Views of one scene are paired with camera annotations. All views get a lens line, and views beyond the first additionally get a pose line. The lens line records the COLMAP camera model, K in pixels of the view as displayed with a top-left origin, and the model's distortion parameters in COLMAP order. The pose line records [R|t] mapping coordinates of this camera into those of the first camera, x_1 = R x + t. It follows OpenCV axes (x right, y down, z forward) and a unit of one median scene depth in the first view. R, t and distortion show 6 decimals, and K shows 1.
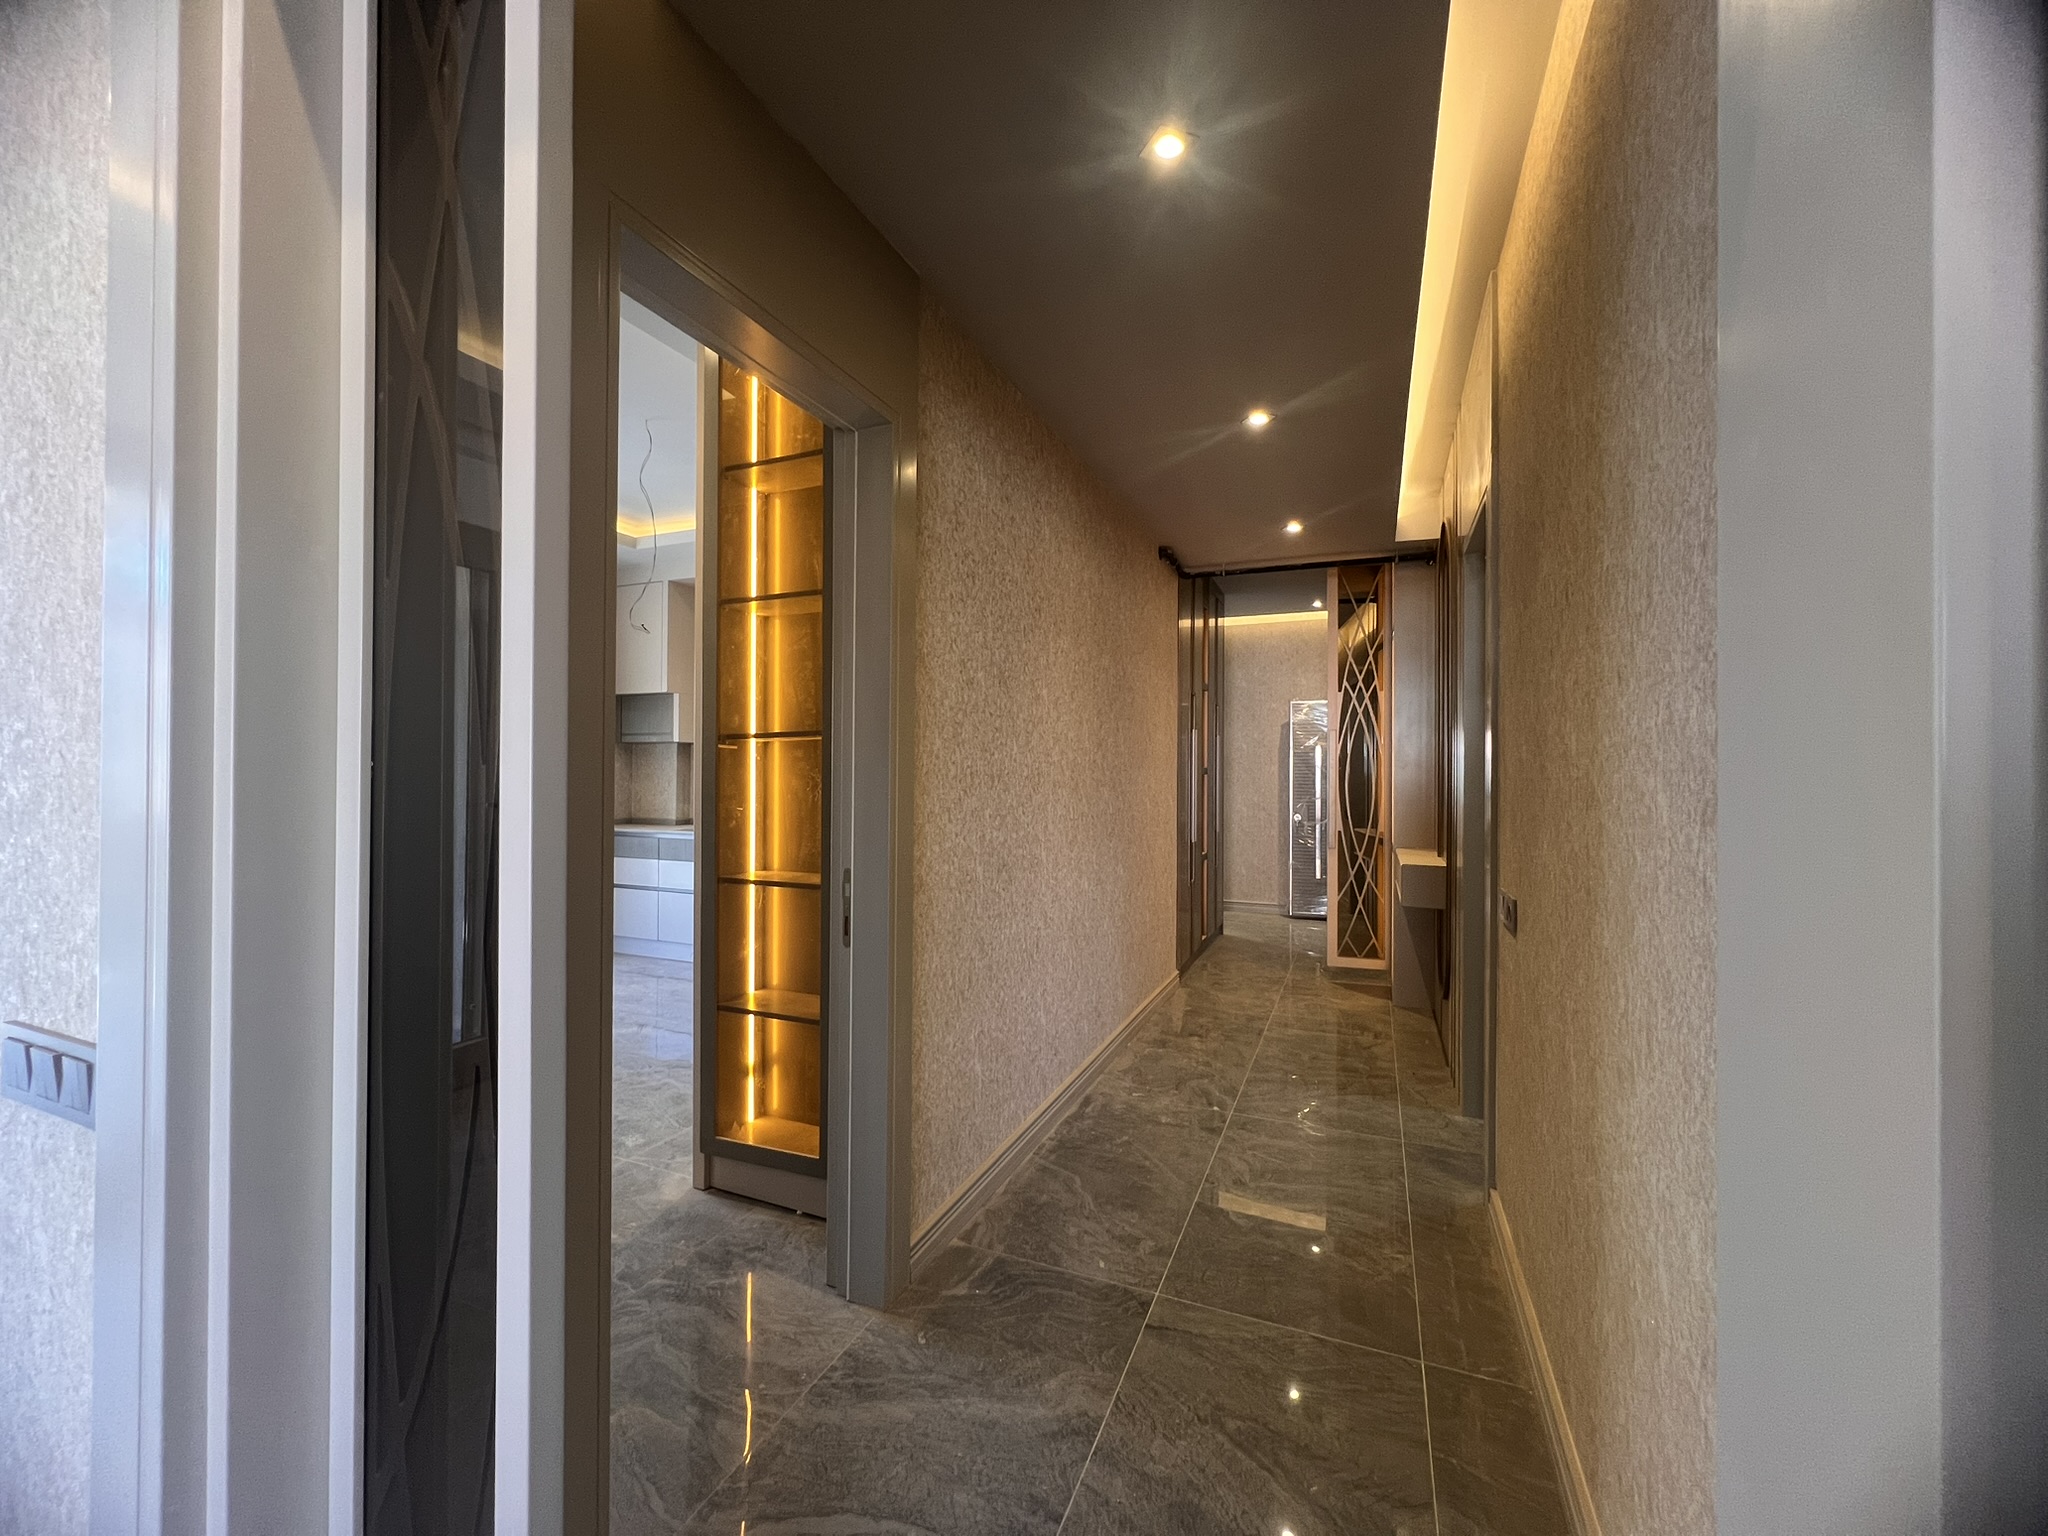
lens RADIAL K [[819.9, 0, 1024.0], [0, 819.9, 768.0], [0, 0, 1]] dist [-0.001929, -0.000183]
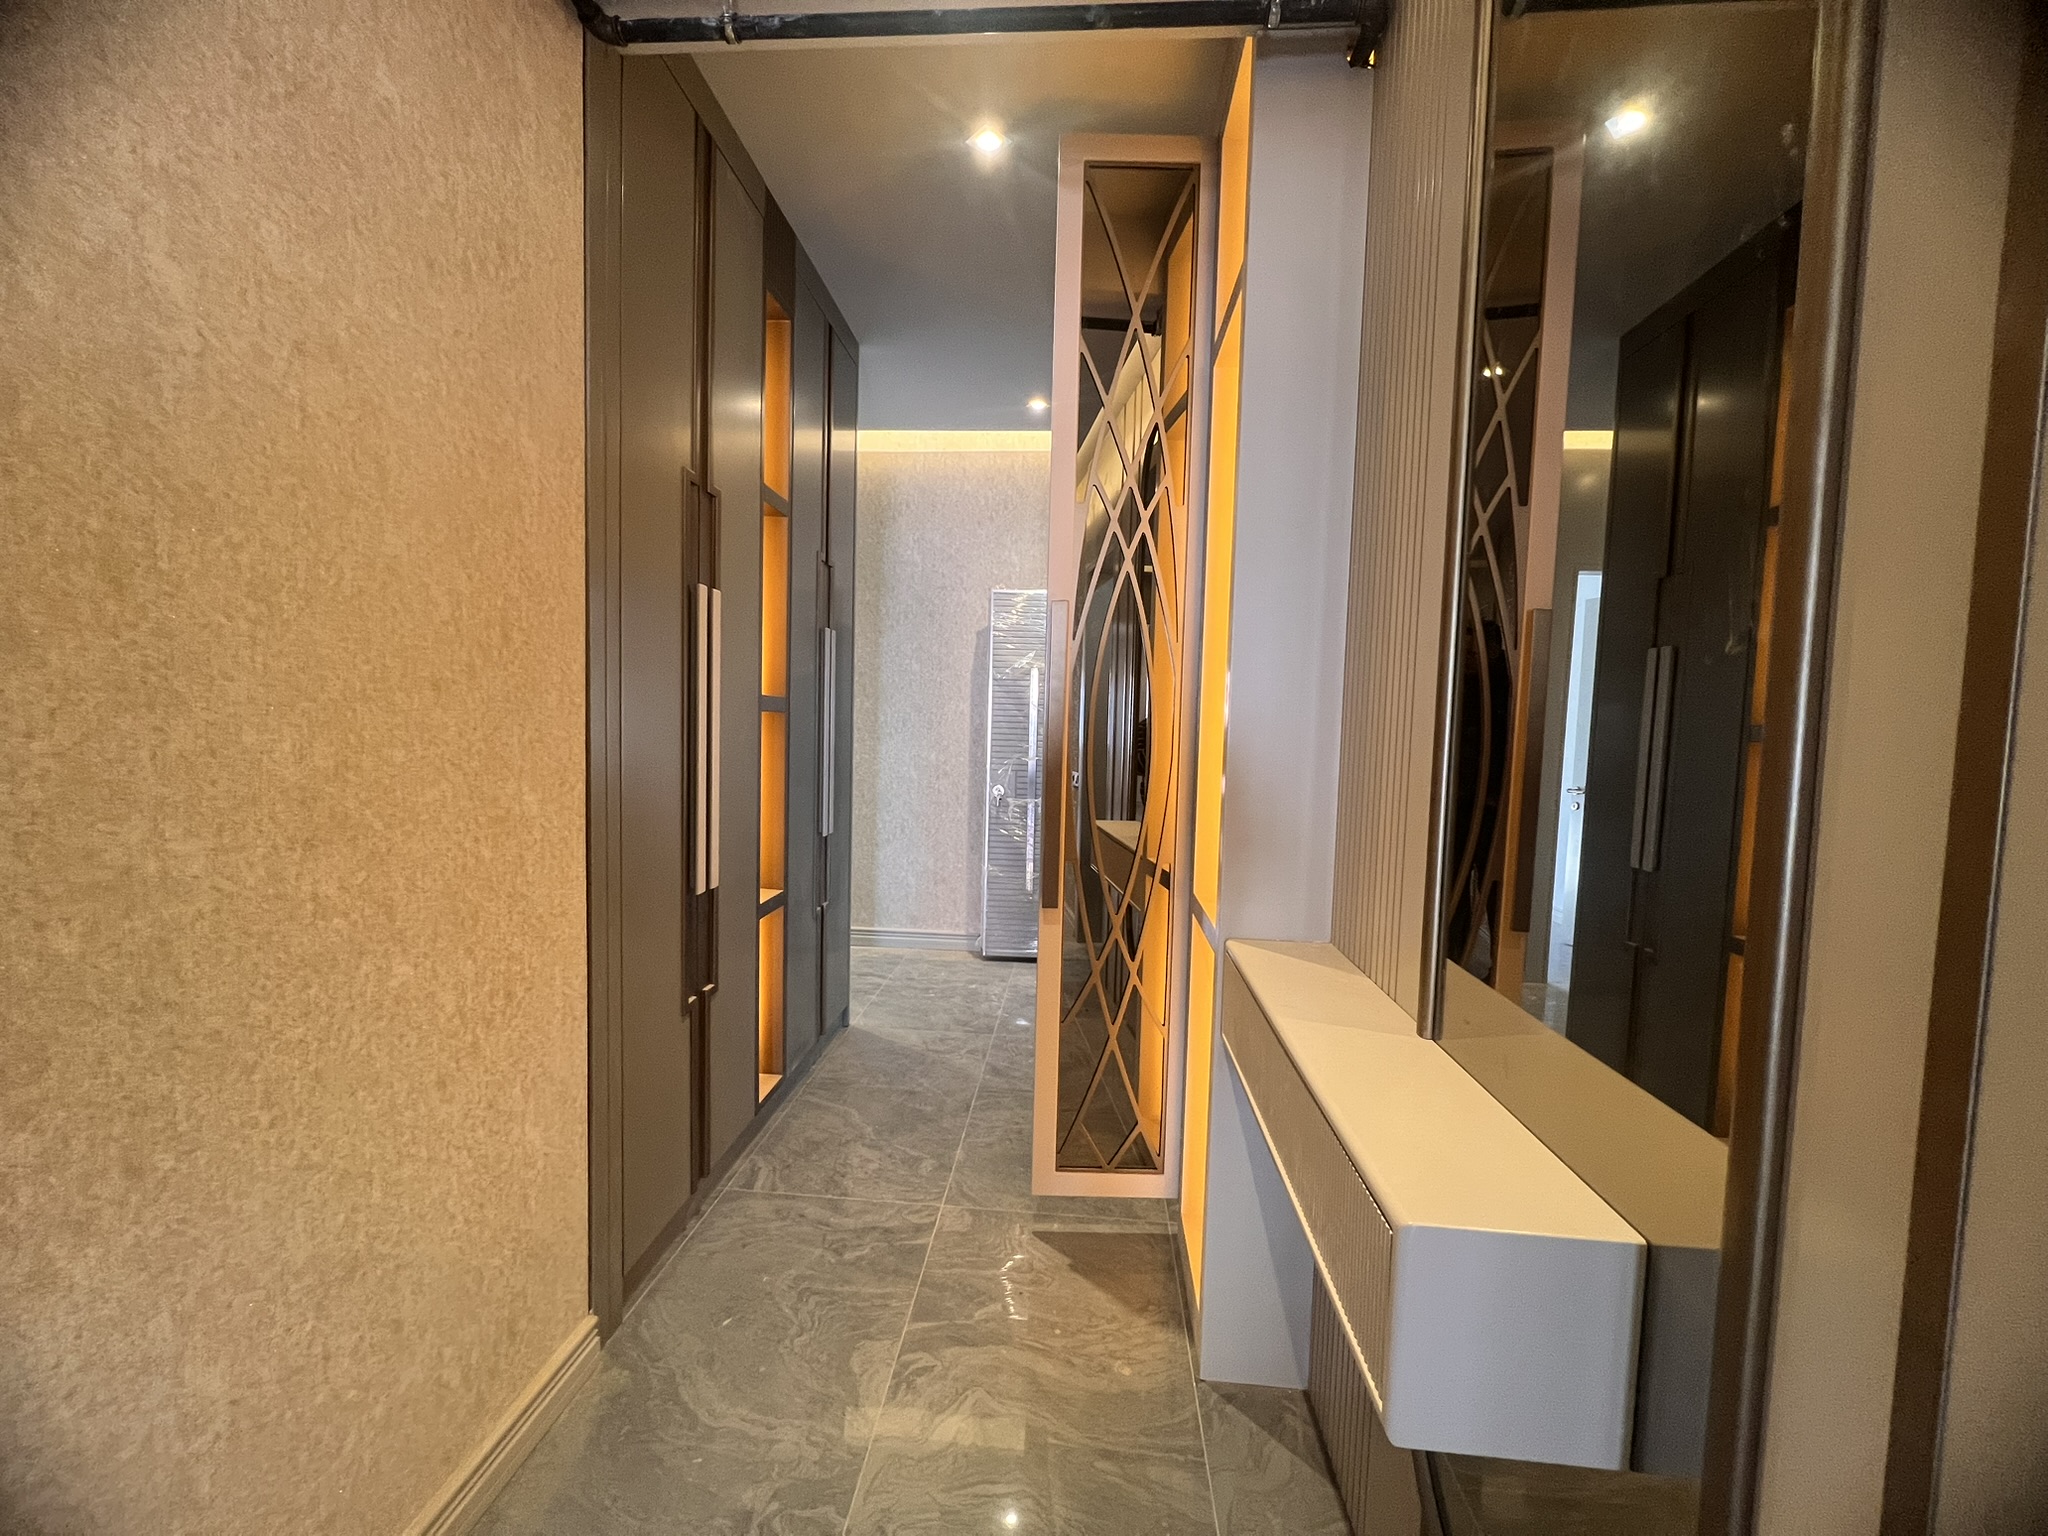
lens RADIAL K [[821.1, 0, 1014.5], [0, 821.1, 768.9], [0, 0, 1]] dist [-0.001131, -0.000204]
pose [[0.952562, 0.000577, 0.304343, 0.240524], [-0.022840, 0.997314, 0.069596, 0.005541], [-0.303486, -0.073246, 0.950017, 0.637605]]
